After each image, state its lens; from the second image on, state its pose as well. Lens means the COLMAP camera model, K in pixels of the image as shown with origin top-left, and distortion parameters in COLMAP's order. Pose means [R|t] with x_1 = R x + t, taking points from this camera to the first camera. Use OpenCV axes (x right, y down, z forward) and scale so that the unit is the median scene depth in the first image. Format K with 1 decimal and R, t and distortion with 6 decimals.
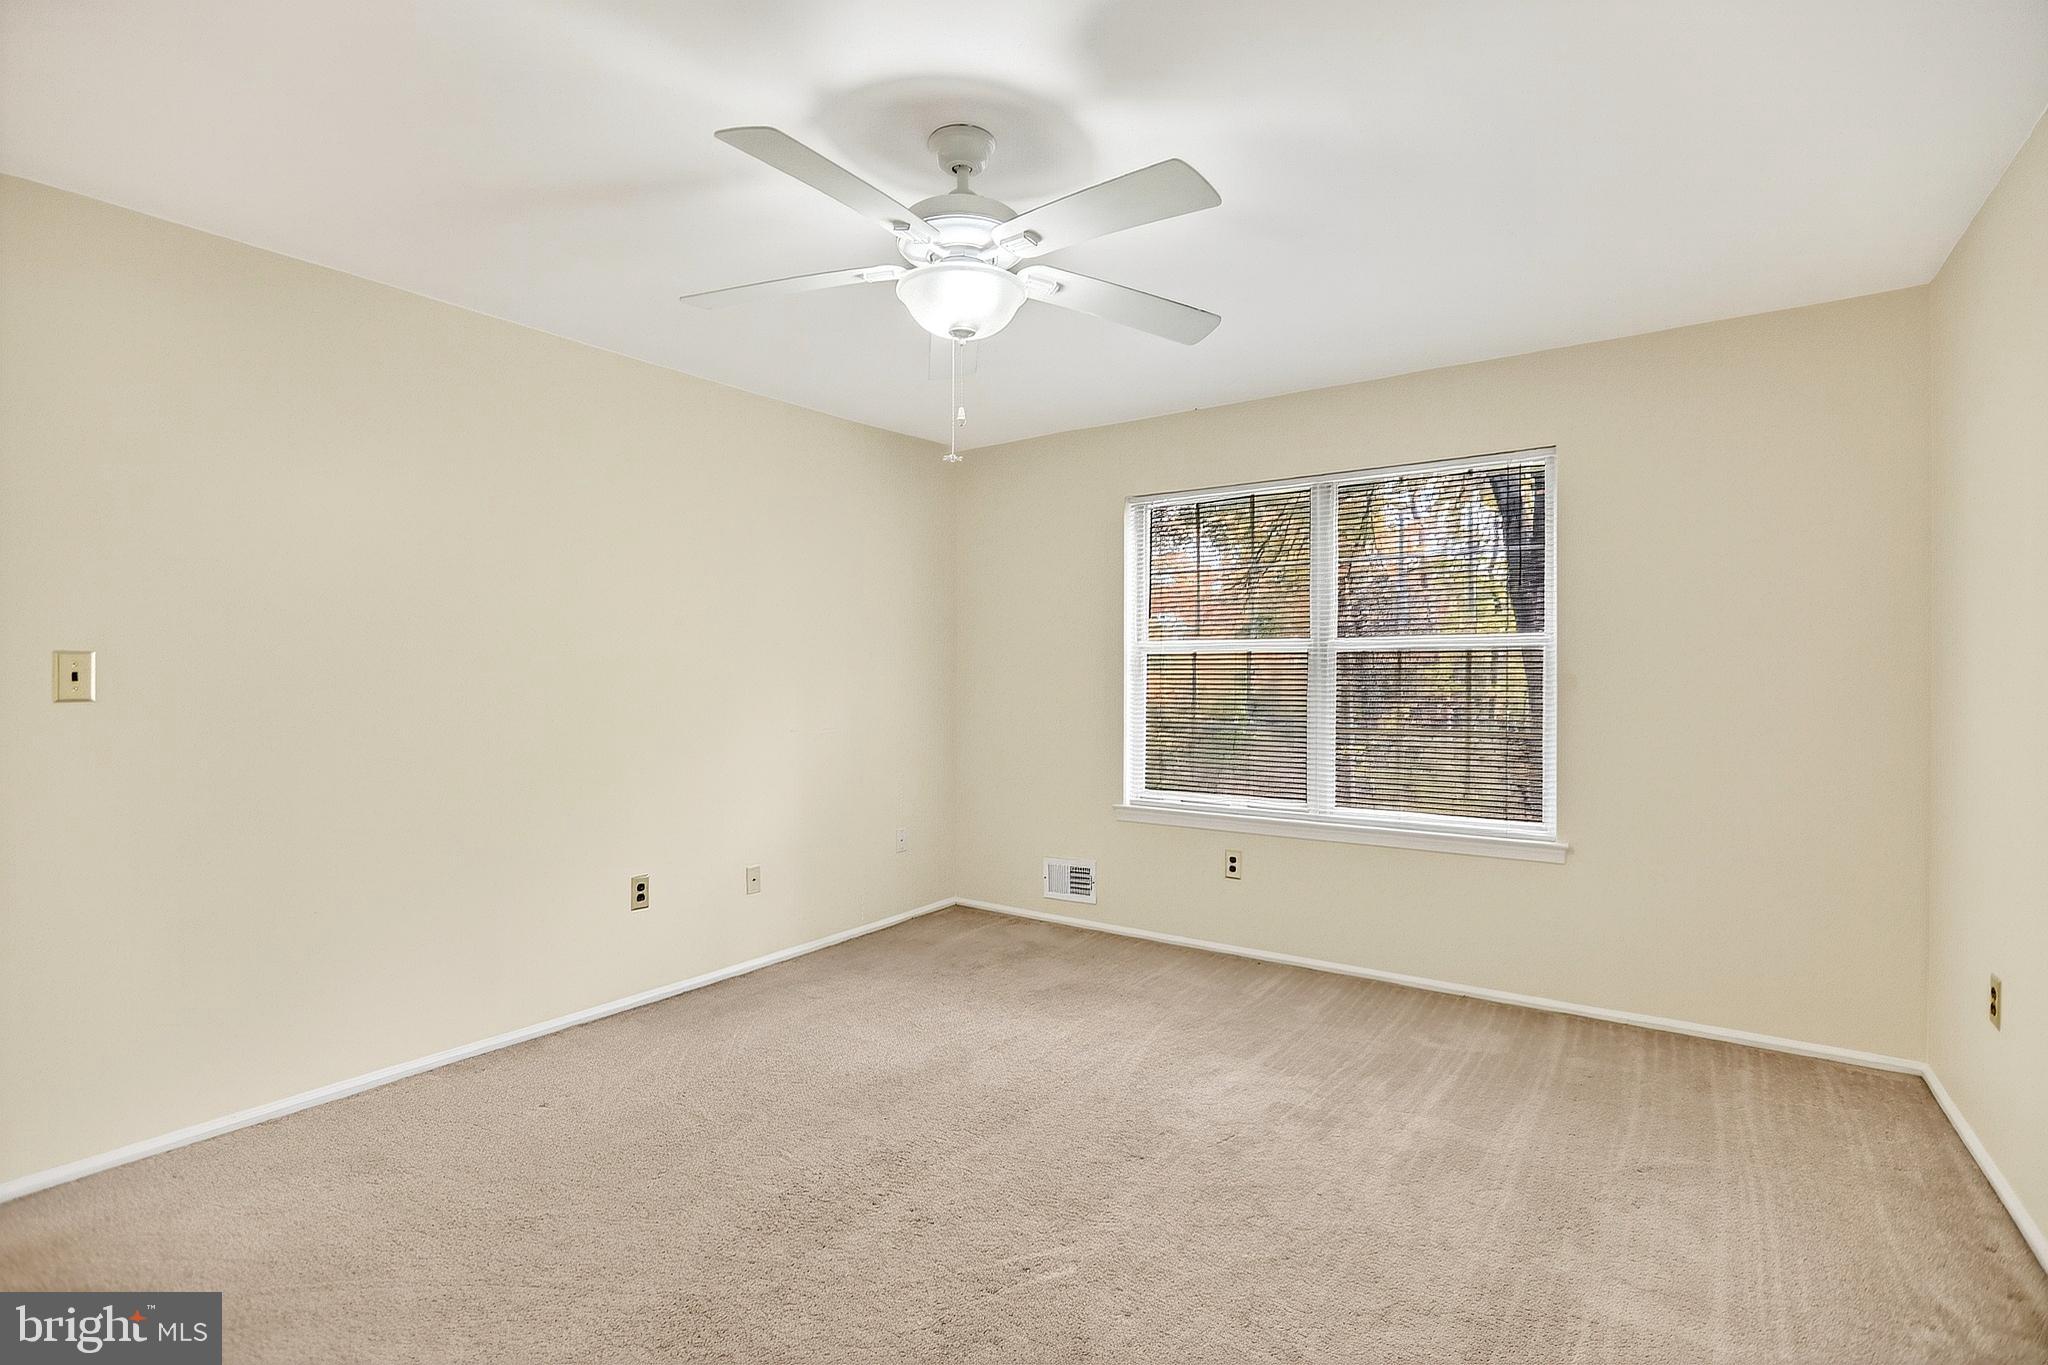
lens RADIAL K [[954.3, 0, 1031.0], [0, 954.3, 672.9], [0, 0, 1]] dist [-0.054496, 0.025582]
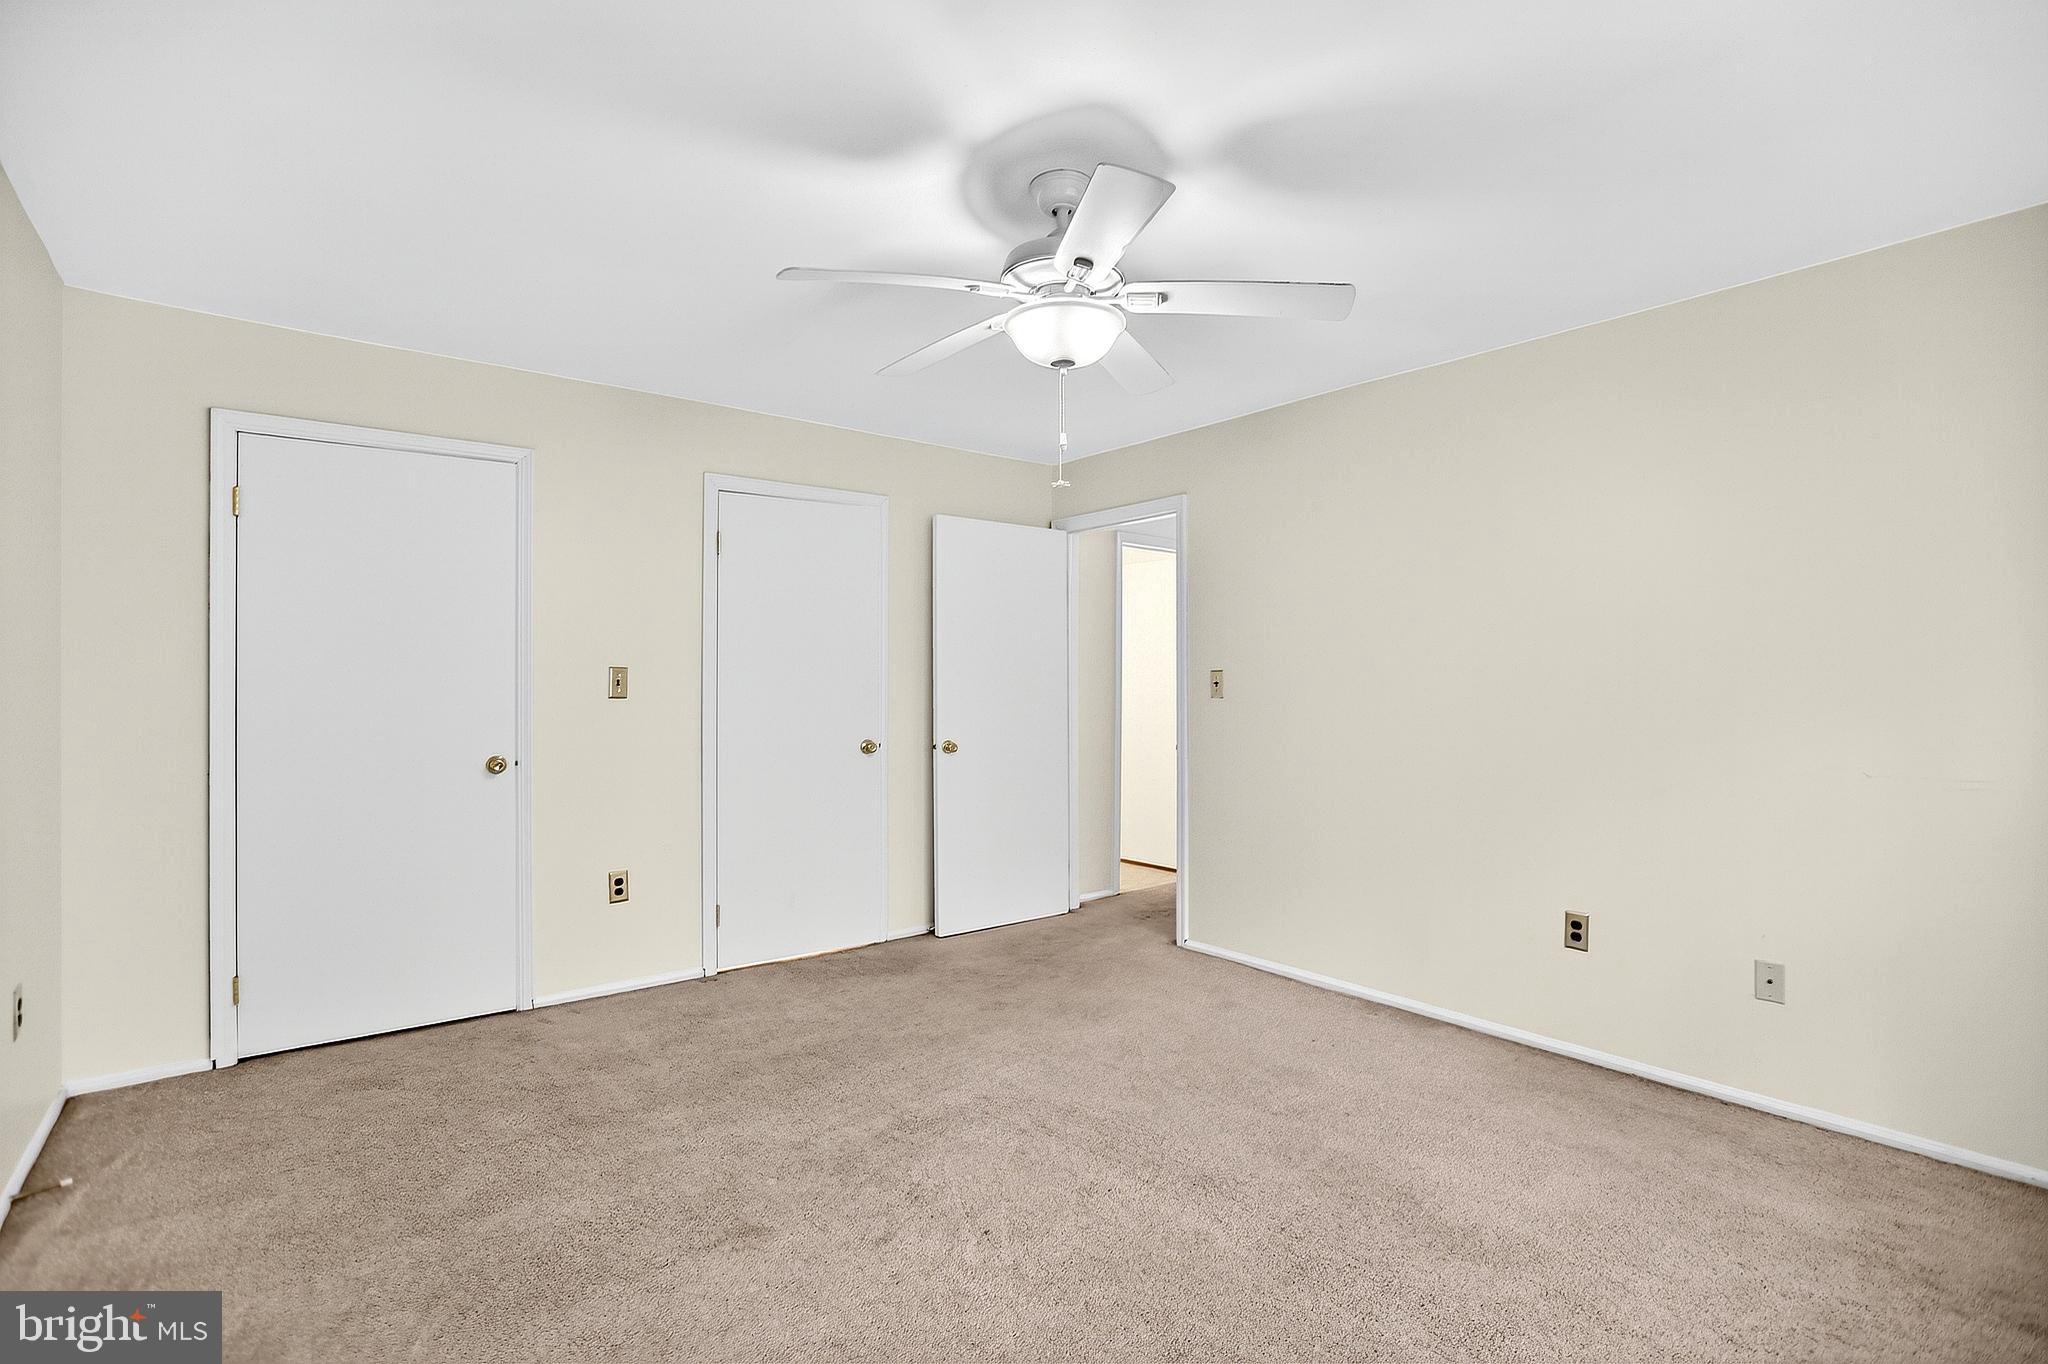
lens RADIAL K [[954.3, 0, 1031.0], [0, 954.3, 672.4], [0, 0, 1]] dist [-0.054496, 0.025582]
pose [[-0.284633, -0.014522, -0.958526, 0.615884], [-0.000292, 0.999887, -0.015062, 0.004330], [0.958636, -0.004007, -0.284605, 0.814593]]
